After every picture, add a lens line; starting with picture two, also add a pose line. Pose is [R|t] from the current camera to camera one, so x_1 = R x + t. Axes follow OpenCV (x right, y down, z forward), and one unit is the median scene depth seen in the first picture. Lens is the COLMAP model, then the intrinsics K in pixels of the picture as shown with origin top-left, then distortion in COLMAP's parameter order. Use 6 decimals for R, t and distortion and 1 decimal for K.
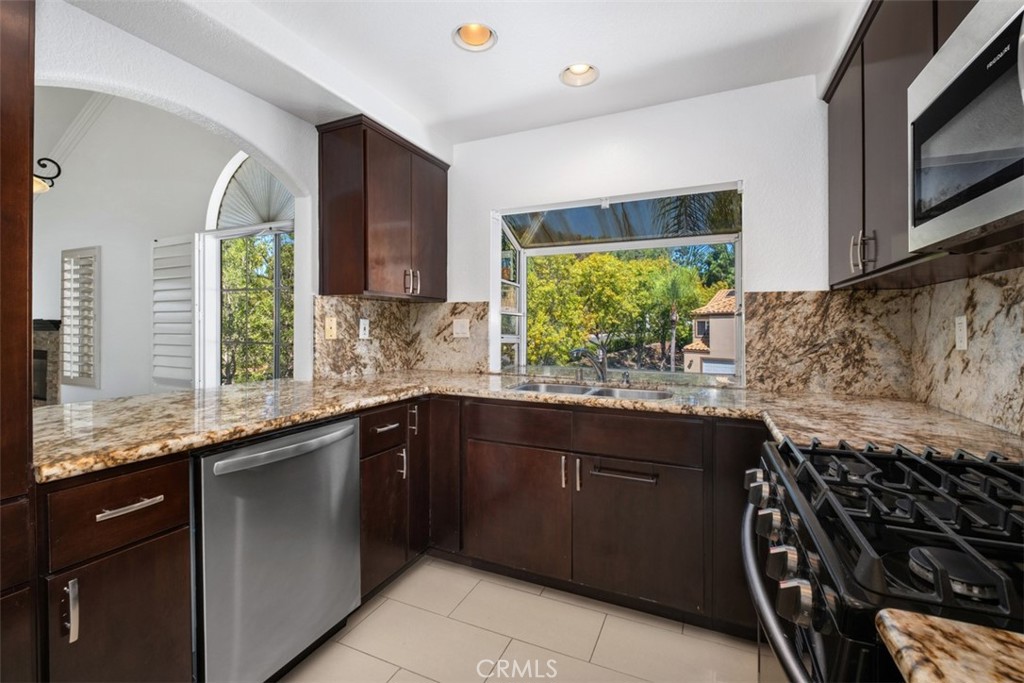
lens RADIAL K [[443.0, 0, 499.3], [0, 443.0, 329.4], [0, 0, 1]] dist [-0.001034, -0.001679]
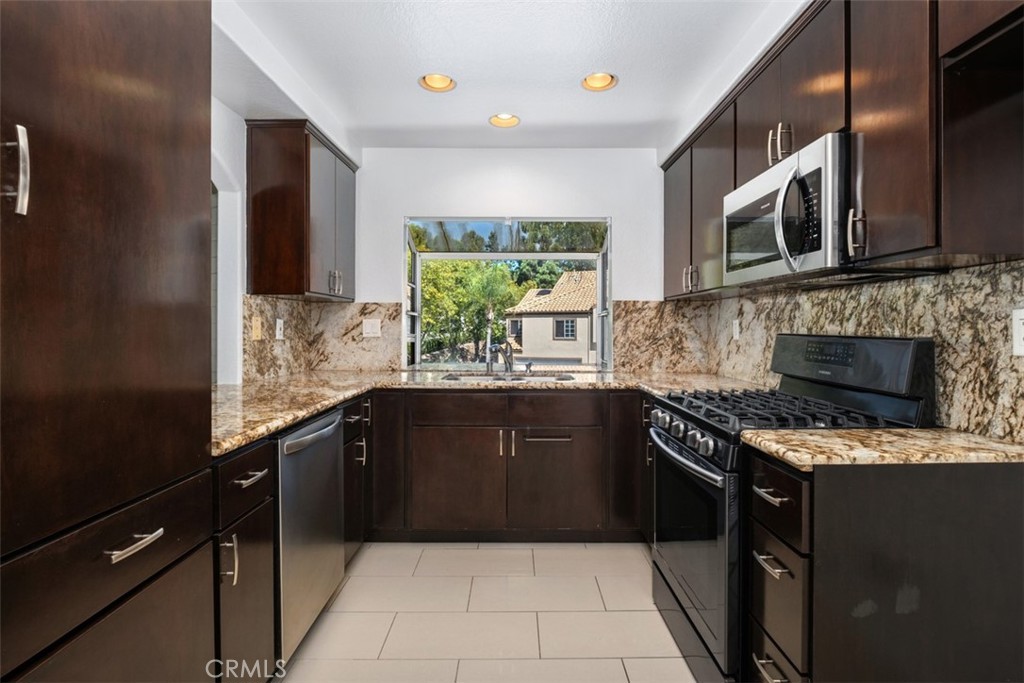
lens RADIAL K [[503.7, 0, 512.5], [0, 503.7, 334.7], [0, 0, 1]] dist [0.000649, 0.000086]
pose [[0.904747, -0.009505, 0.425842, -0.356625], [0.004723, 0.999913, 0.012282, -0.000174], [-0.425922, -0.009101, 0.904714, -0.245661]]
